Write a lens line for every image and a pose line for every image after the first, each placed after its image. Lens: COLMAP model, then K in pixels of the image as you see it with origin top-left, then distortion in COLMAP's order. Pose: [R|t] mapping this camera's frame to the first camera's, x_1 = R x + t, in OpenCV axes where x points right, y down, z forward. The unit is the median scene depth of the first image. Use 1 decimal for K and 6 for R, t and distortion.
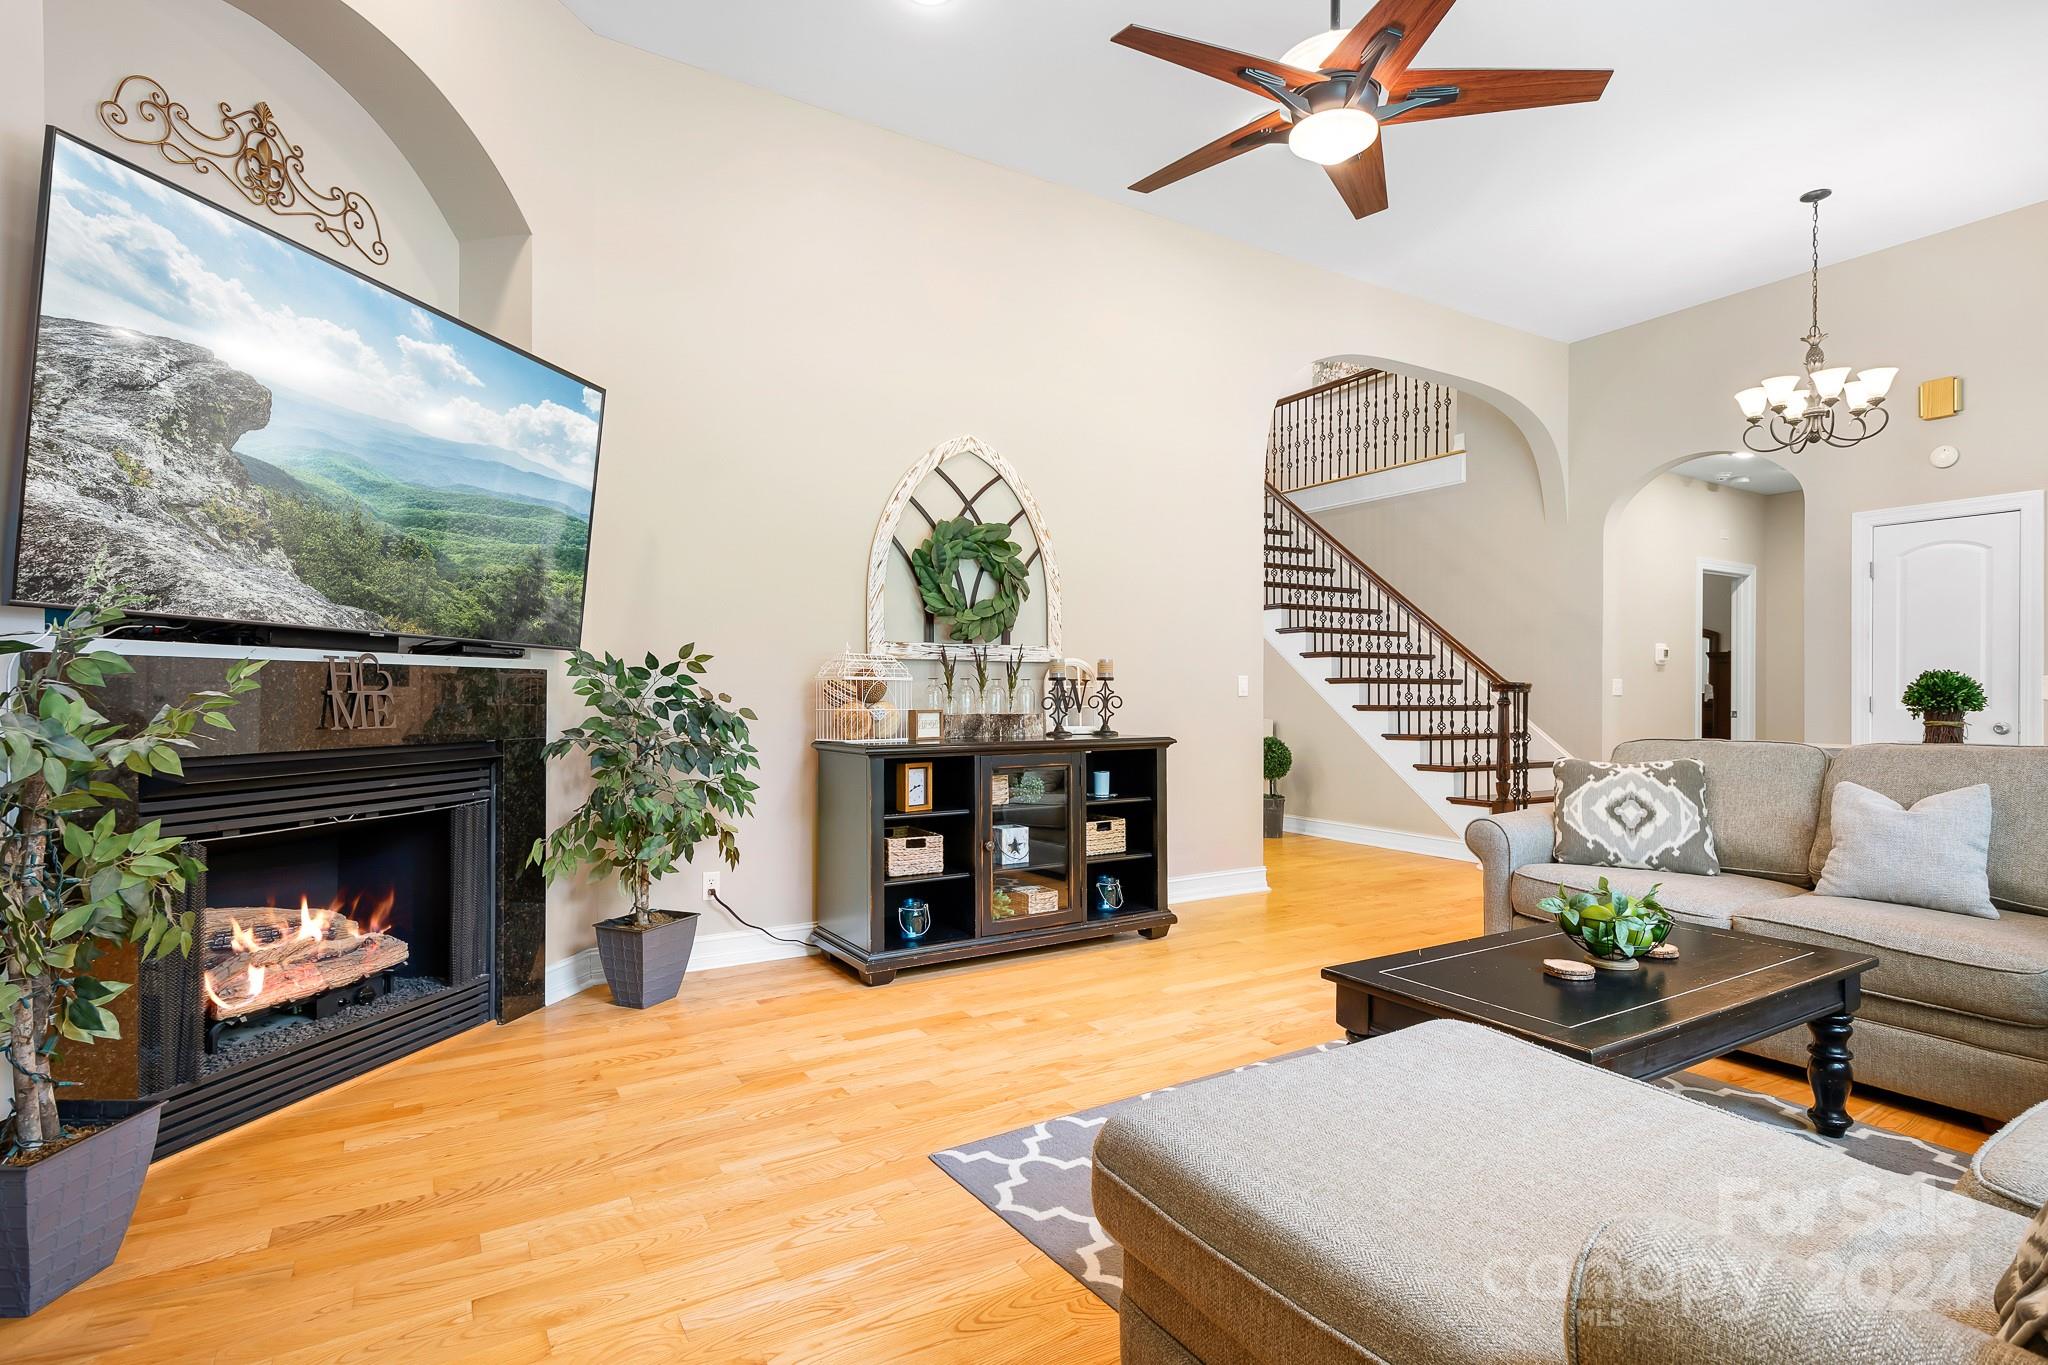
lens RADIAL K [[991.6, 0, 1034.3], [0, 991.6, 673.9], [0, 0, 1]] dist [-0.000011, -0.000857]
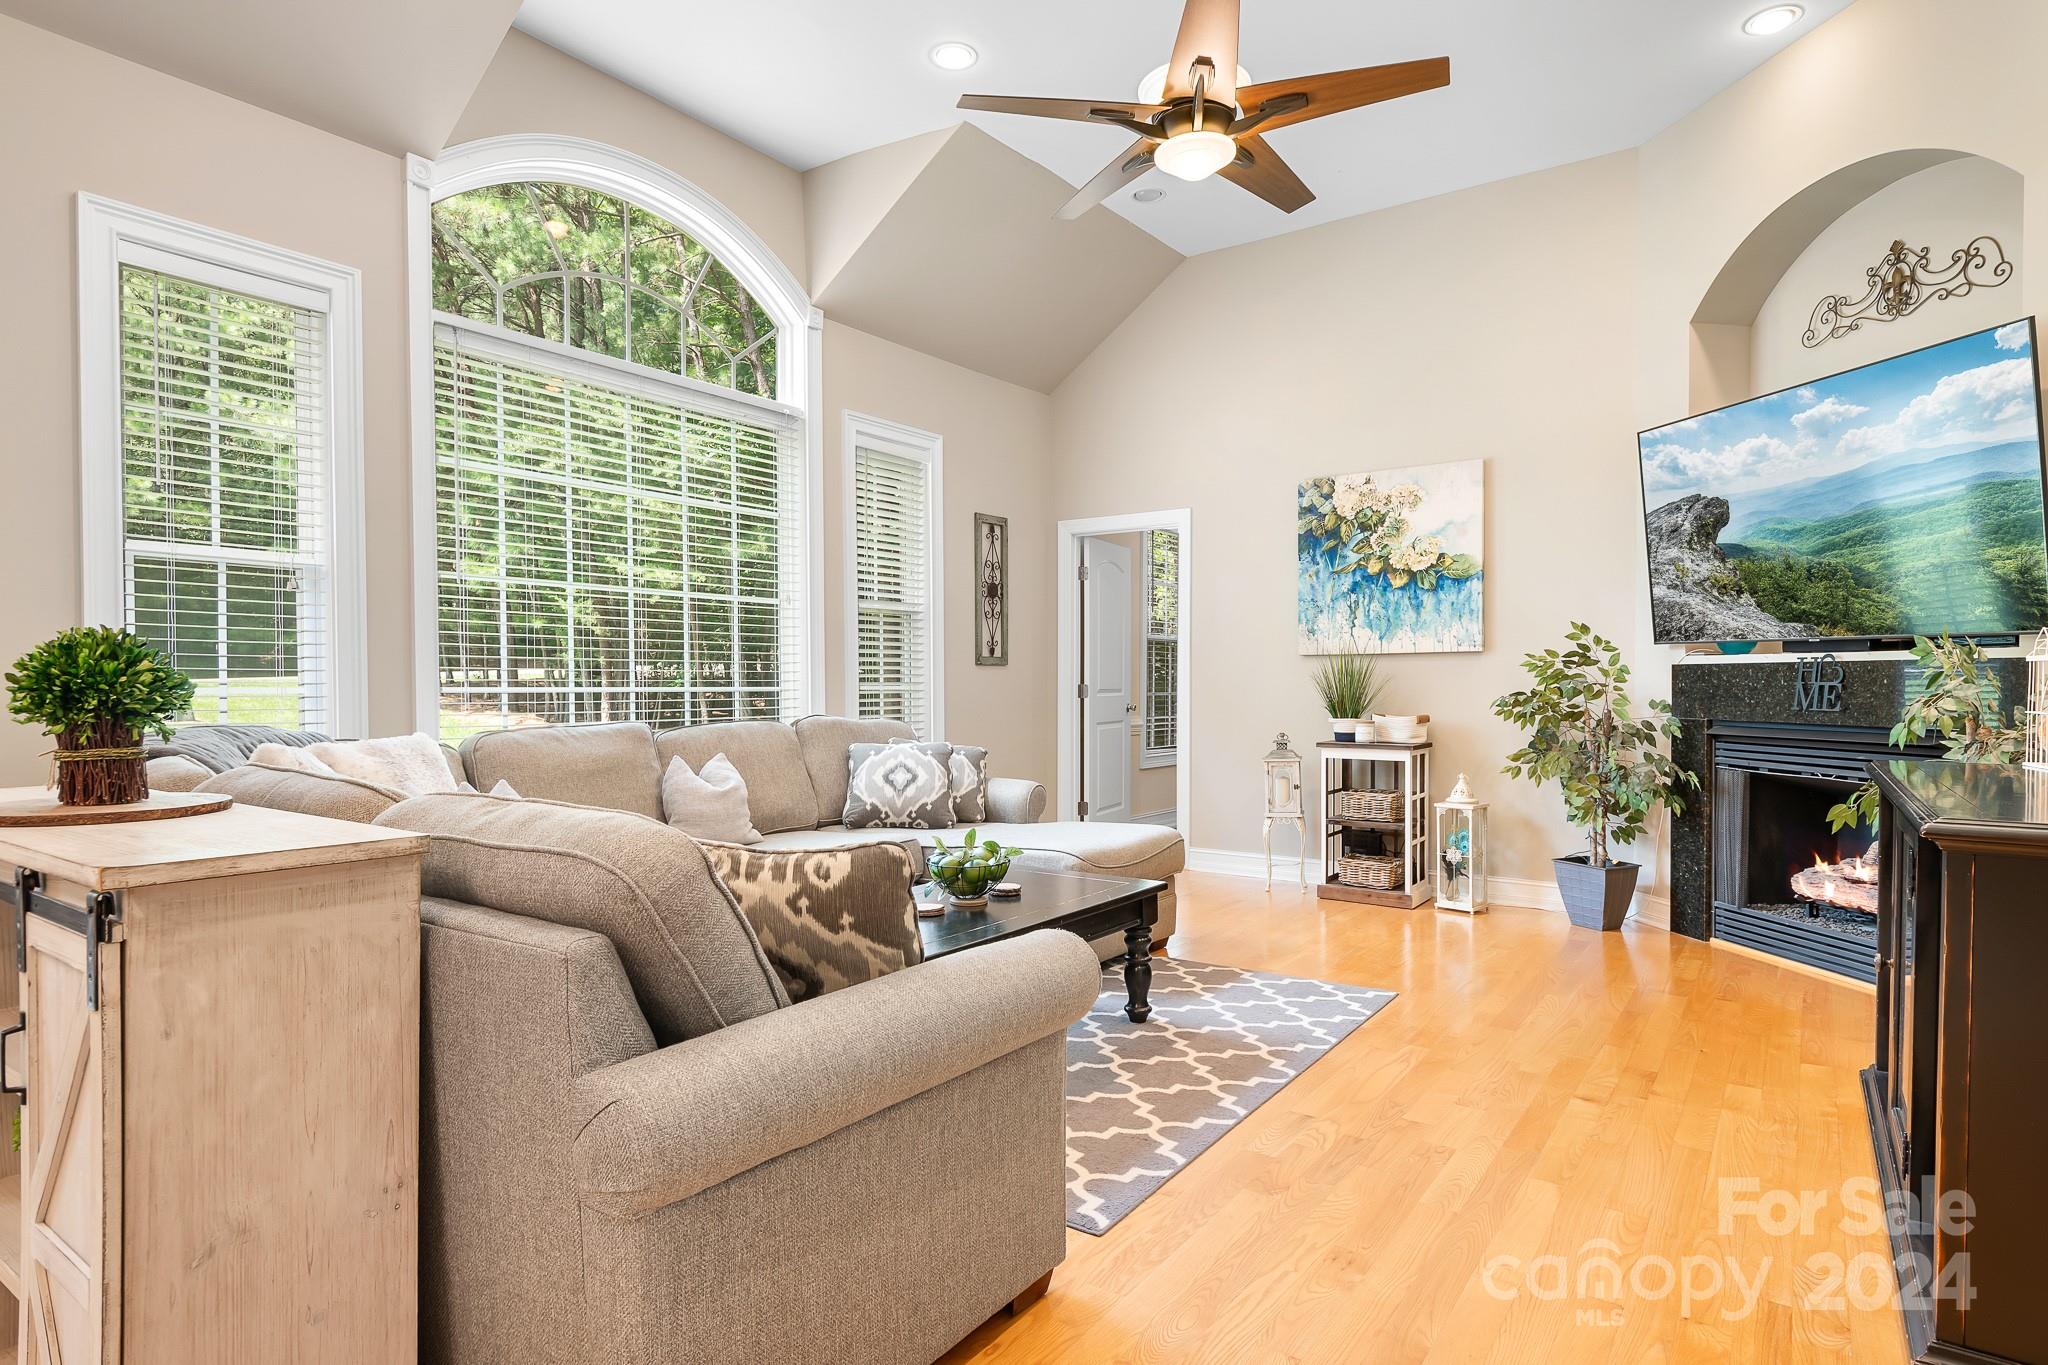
lens RADIAL K [[1087.4, 0, 1040.5], [0, 1087.4, 687.9], [0, 0, 1]] dist [-0.004277, -0.004704]
pose [[-0.920806, -0.005798, -0.389977, 0.849317], [-0.001033, 0.999922, -0.012429, 0.043017], [0.390019, -0.011042, -0.920741, 1.902943]]
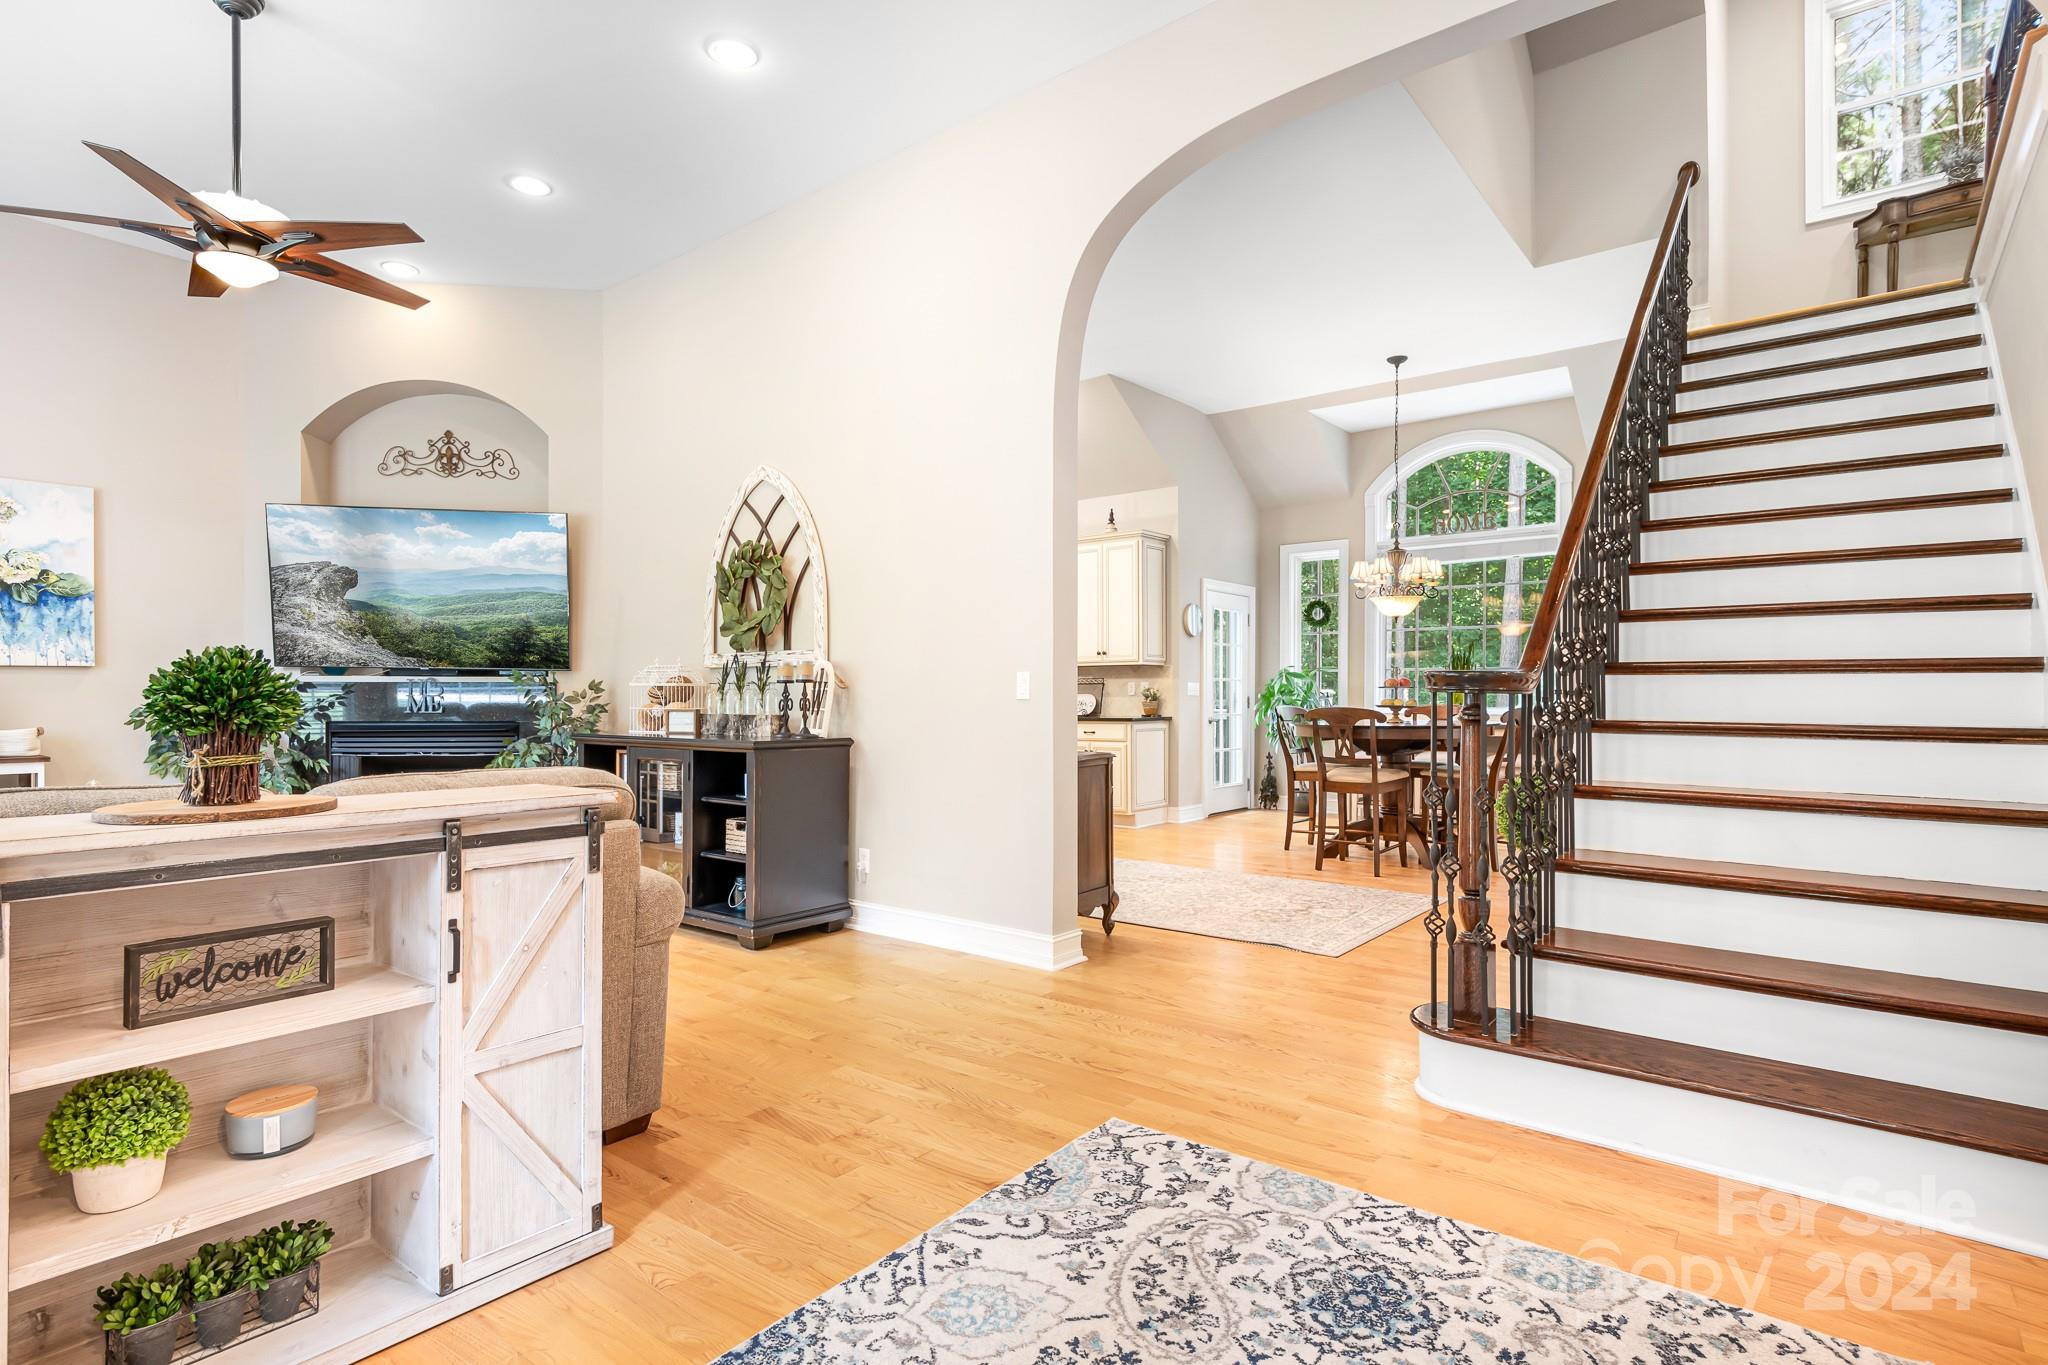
lens RADIAL K [[1028.1, 0, 1007.3], [0, 1028.1, 682.0], [0, 0, 1]] dist [0.004114, -0.001020]
pose [[0.337064, -0.018365, -0.941303, 1.817338], [0.016770, 0.999768, -0.013501, 0.038505], [0.941333, -0.011235, 0.337293, 1.410577]]
